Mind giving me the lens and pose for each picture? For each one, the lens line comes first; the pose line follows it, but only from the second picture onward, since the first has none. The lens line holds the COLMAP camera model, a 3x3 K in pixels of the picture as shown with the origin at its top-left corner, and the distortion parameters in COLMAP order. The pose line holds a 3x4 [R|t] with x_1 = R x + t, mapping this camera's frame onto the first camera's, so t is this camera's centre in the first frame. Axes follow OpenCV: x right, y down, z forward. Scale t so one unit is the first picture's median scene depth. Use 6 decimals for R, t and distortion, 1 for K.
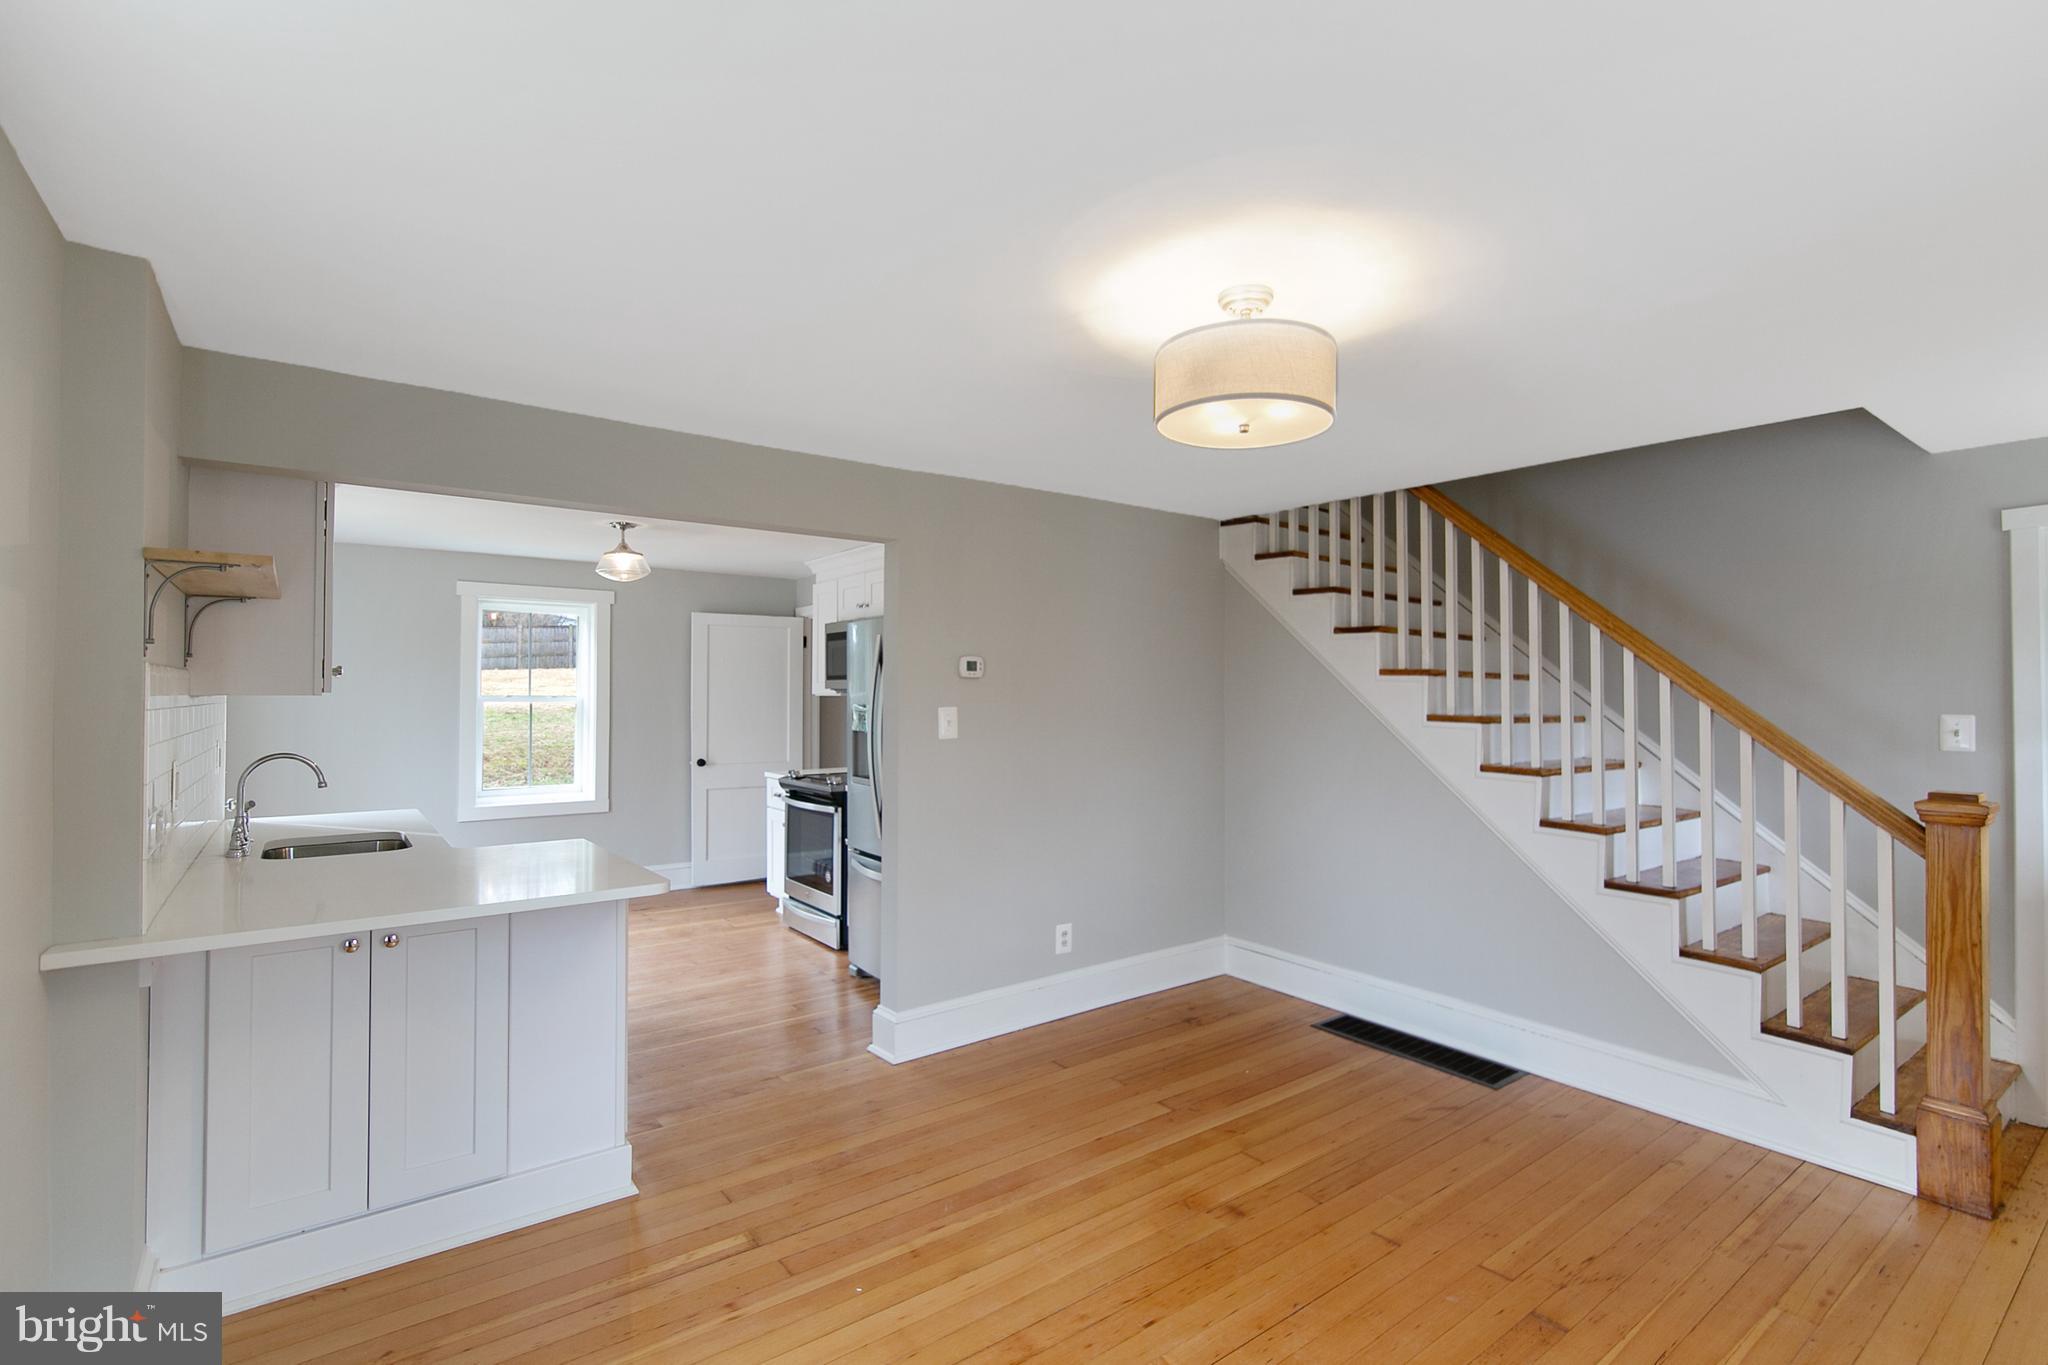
lens RADIAL K [[960.0, 0, 1034.8], [0, 960.0, 672.4], [0, 0, 1]] dist [0.005518, 0.001044]
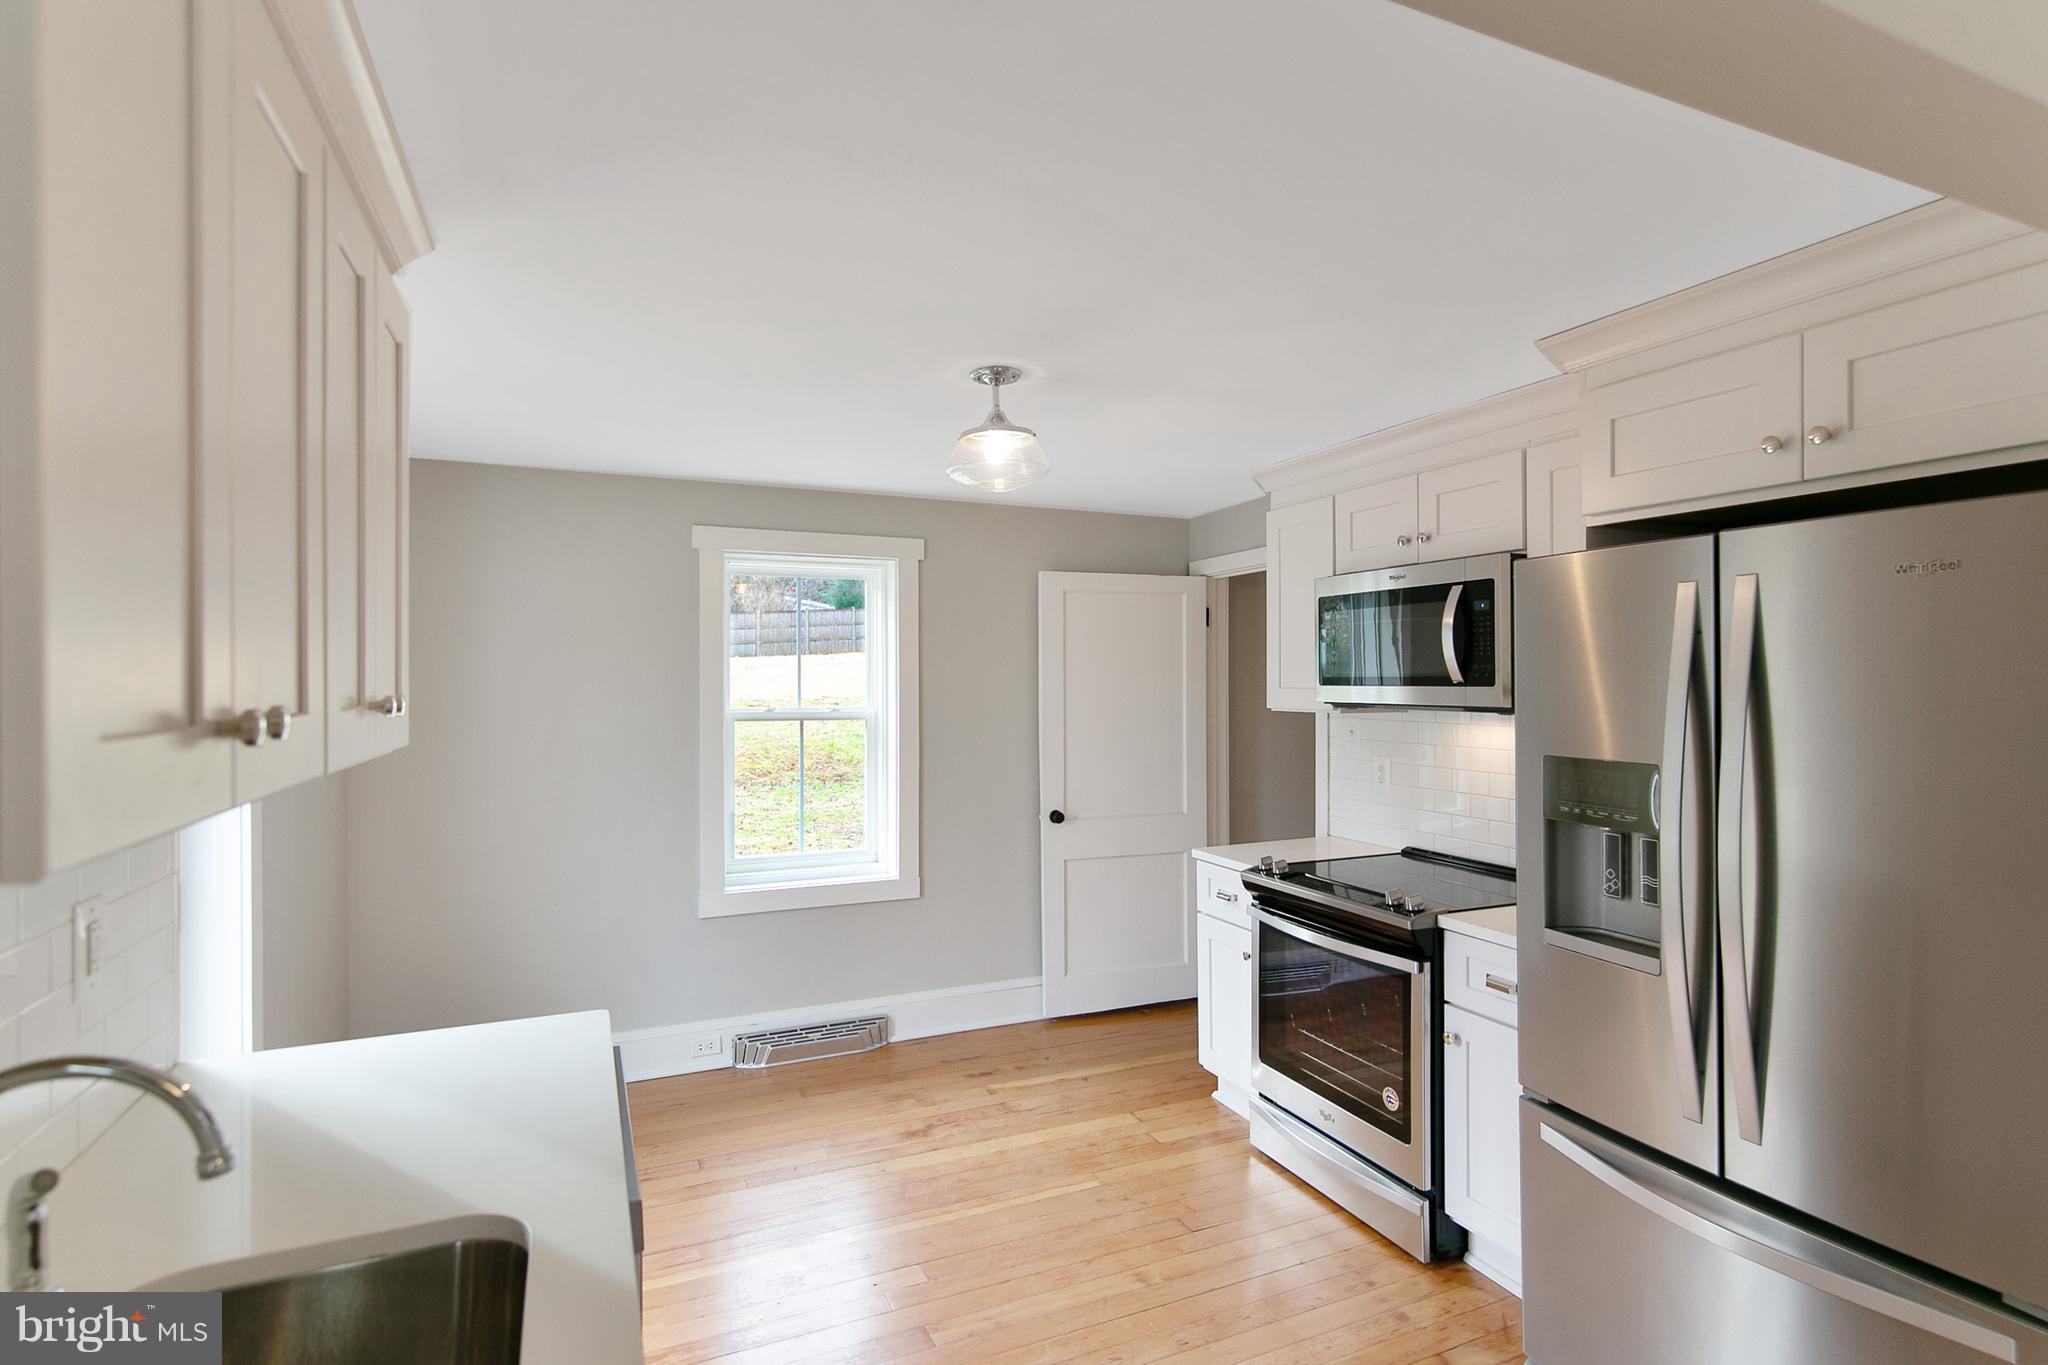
lens RADIAL K [[1007.5, 0, 1016.4], [0, 1007.5, 670.6], [0, 0, 1]] dist [0.015858, 0.000116]
pose [[0.972806, -0.005272, -0.231563, -0.256565], [0.008435, 0.999884, 0.012673, -0.008600], [0.231469, -0.014282, 0.972737, 0.429658]]
